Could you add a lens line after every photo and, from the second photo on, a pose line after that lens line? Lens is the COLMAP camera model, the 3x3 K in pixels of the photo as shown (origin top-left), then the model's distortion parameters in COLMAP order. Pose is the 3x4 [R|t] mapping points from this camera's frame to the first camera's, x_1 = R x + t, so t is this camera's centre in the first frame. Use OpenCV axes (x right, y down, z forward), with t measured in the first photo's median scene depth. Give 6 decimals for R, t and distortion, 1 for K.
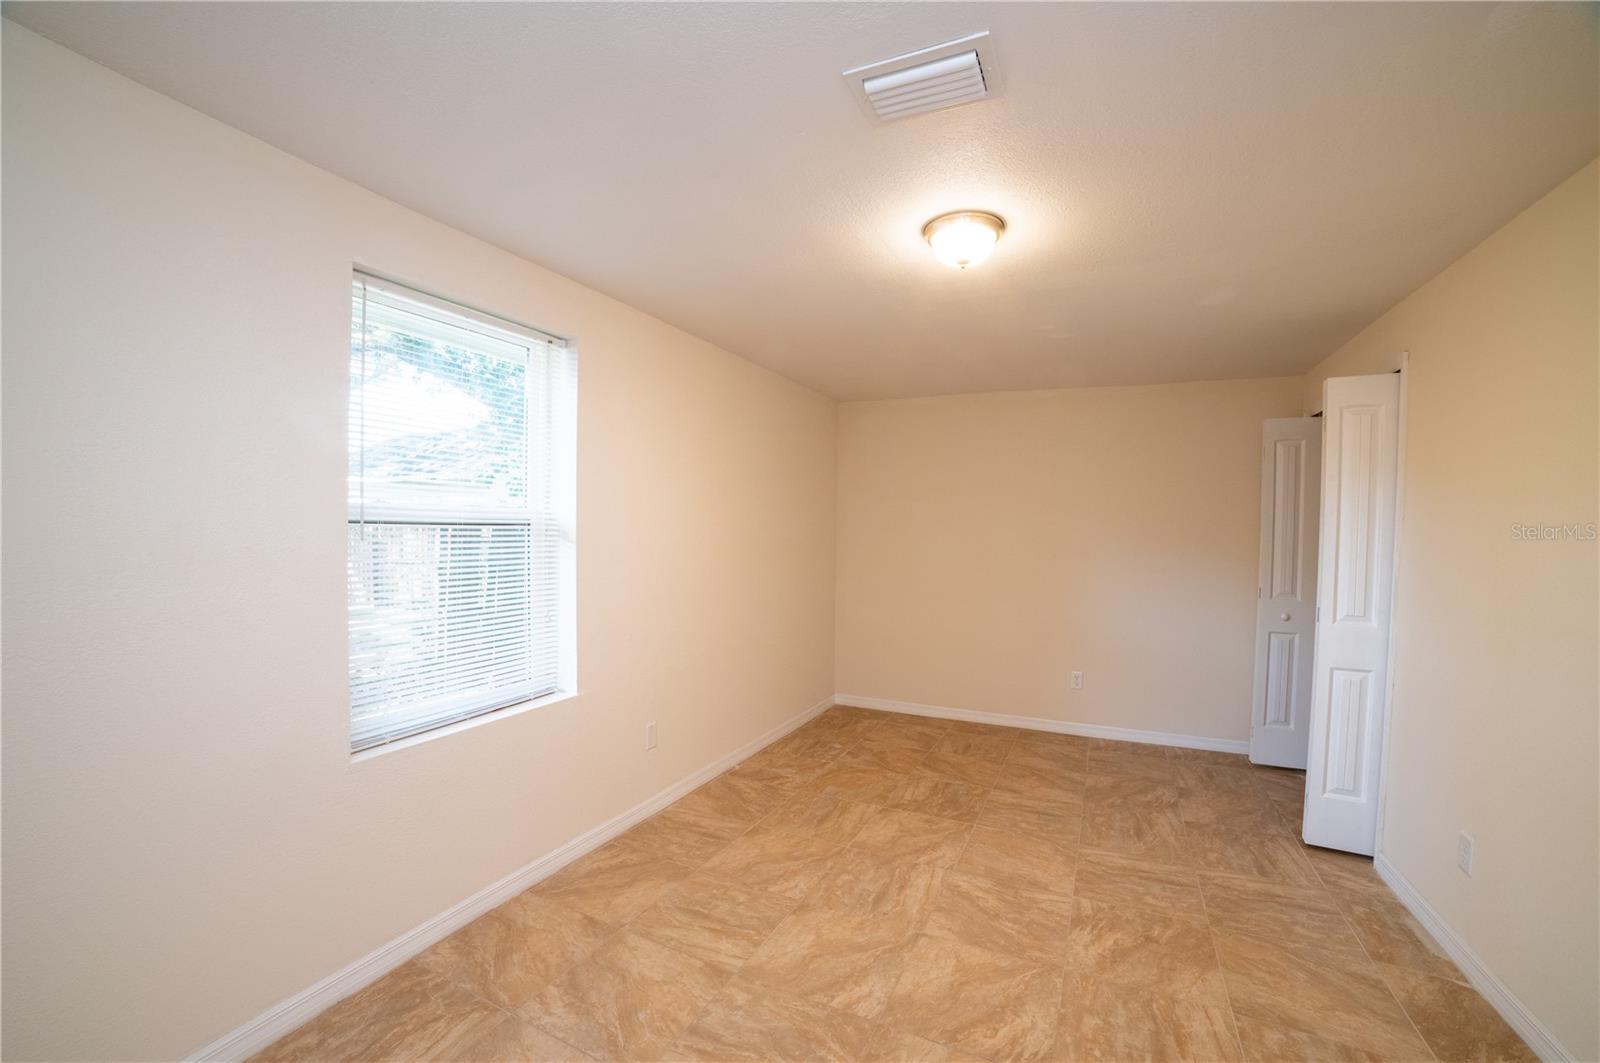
lens RADIAL K [[643.5, 0, 799.4], [0, 643.5, 549.7], [0, 0, 1]] dist [-0.113746, 0.037555]
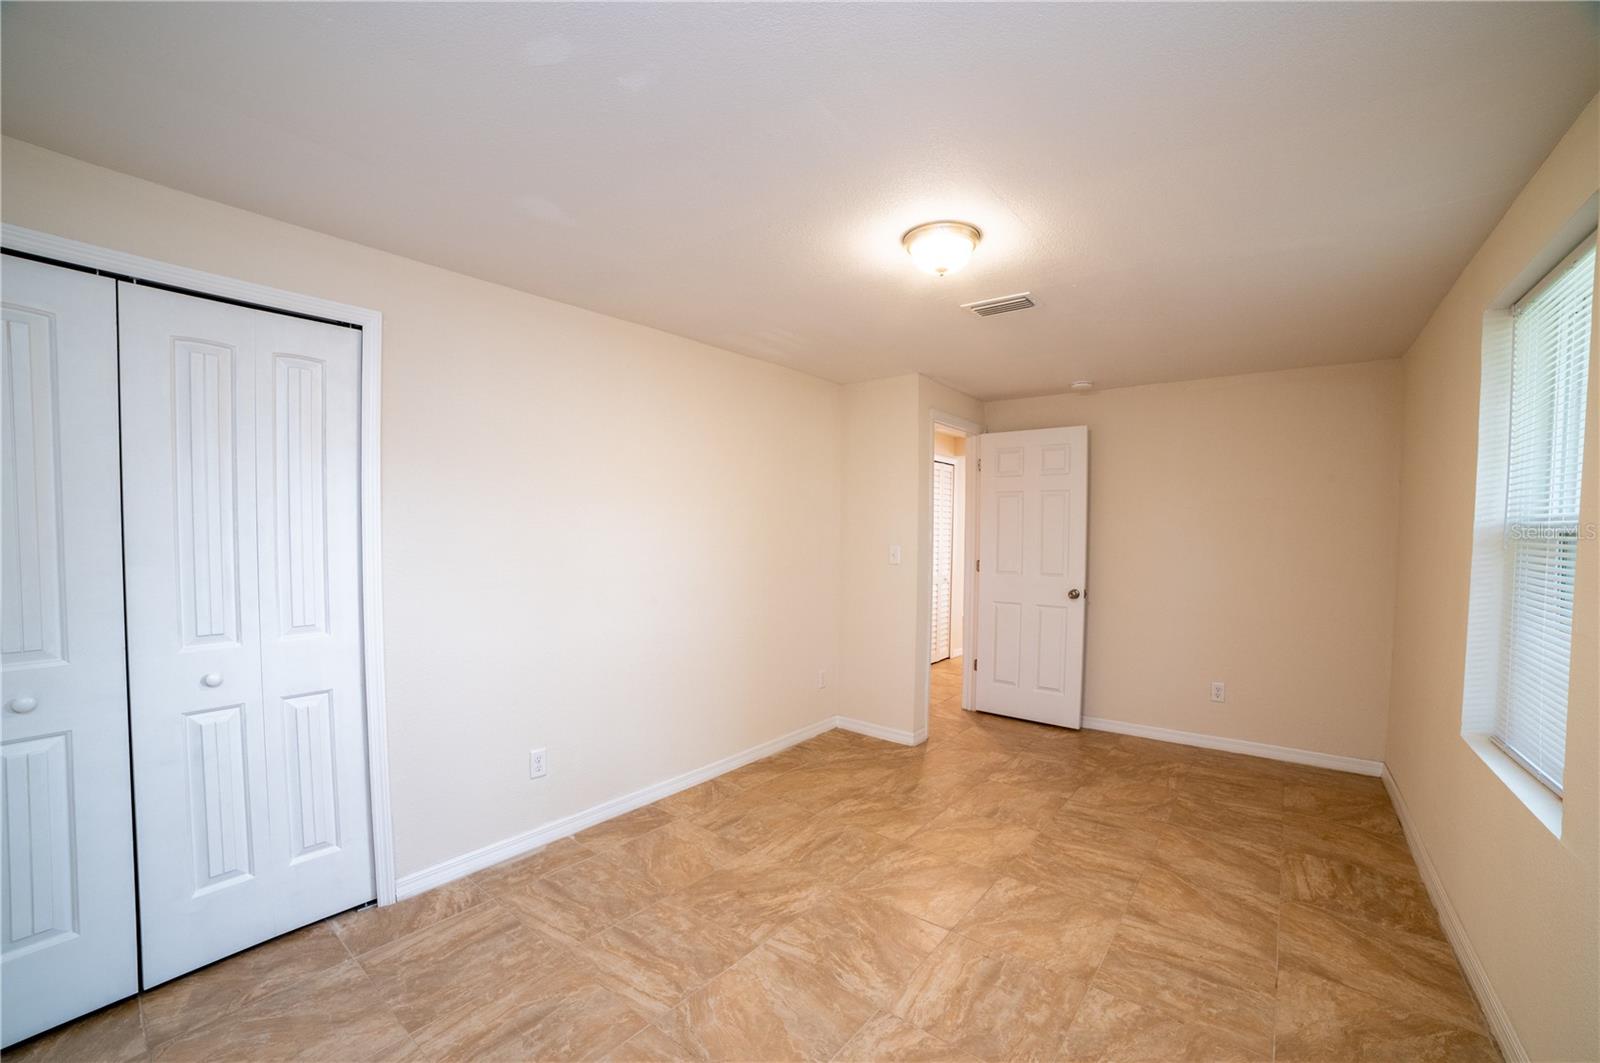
lens RADIAL K [[643.5, 0, 799.4], [0, 643.5, 549.7], [0, 0, 1]] dist [-0.113746, 0.037555]
pose [[-0.975278, -0.026727, 0.219358, 0.205321], [-0.012039, 0.997611, 0.068025, -0.053590], [-0.220652, 0.063702, -0.973270, 1.723552]]
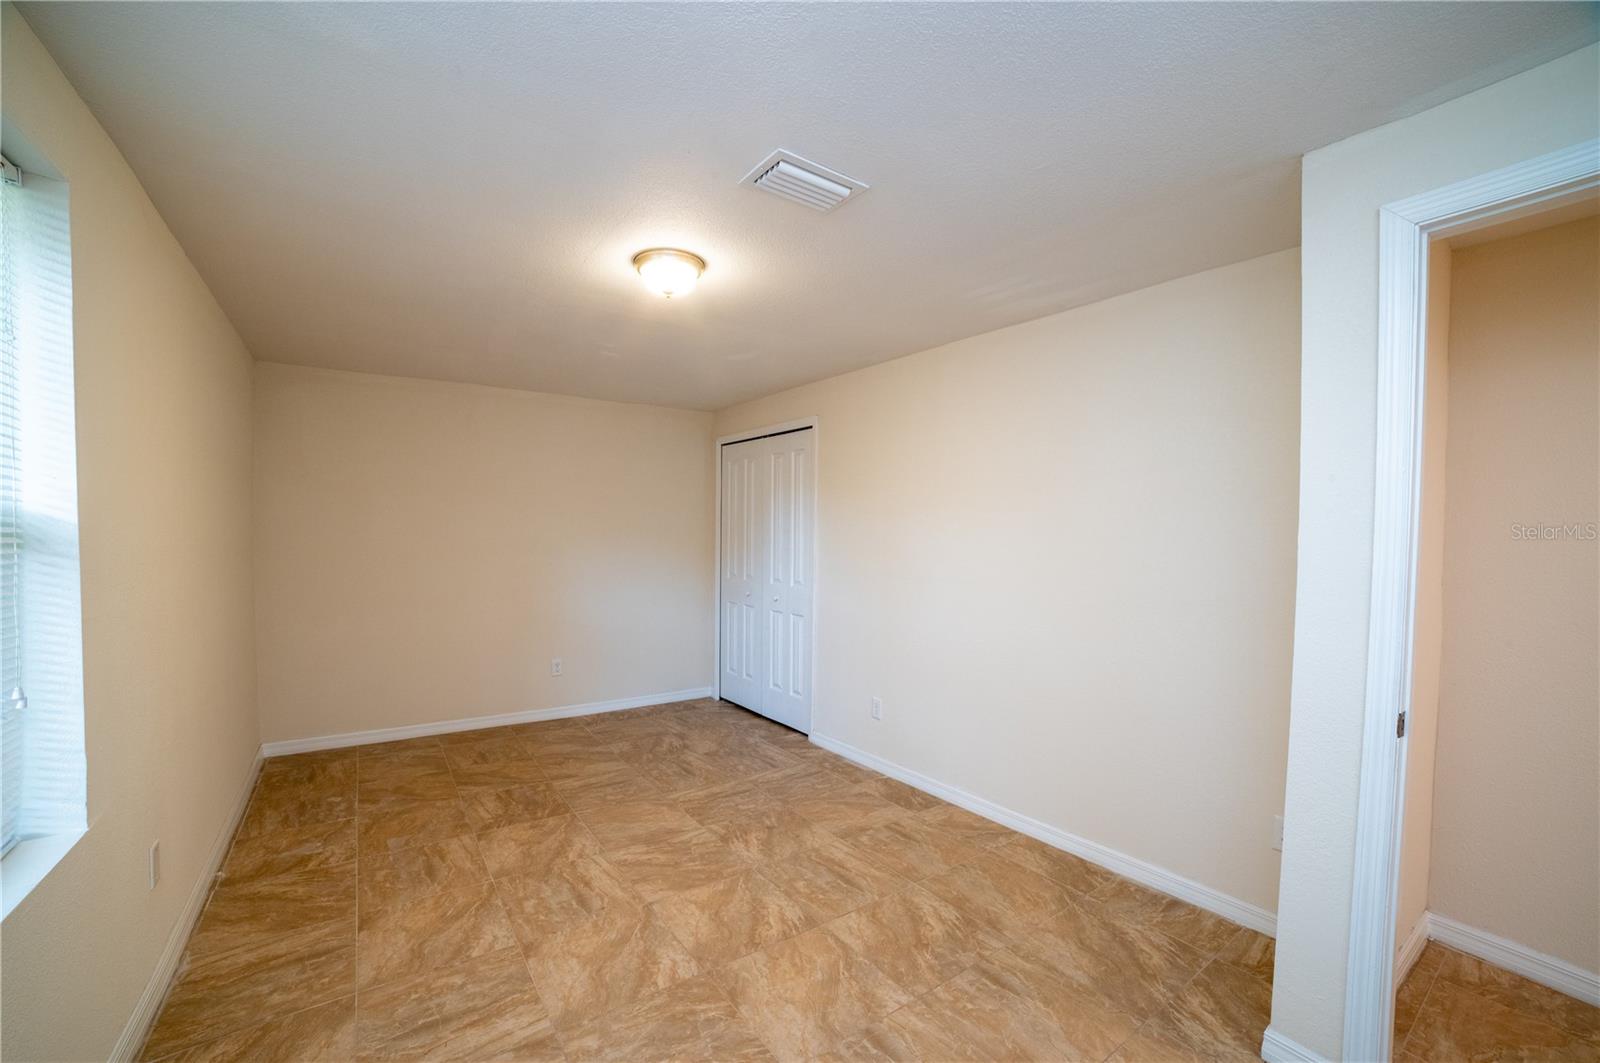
lens RADIAL K [[643.5, 0, 799.4], [0, 643.5, 549.7], [0, 0, 1]] dist [-0.113746, 0.037555]
pose [[0.477820, -0.031675, 0.877887, -0.525475], [0.023708, 0.999451, 0.023157, -0.014279], [-0.878138, 0.009747, 0.478308, 0.209393]]
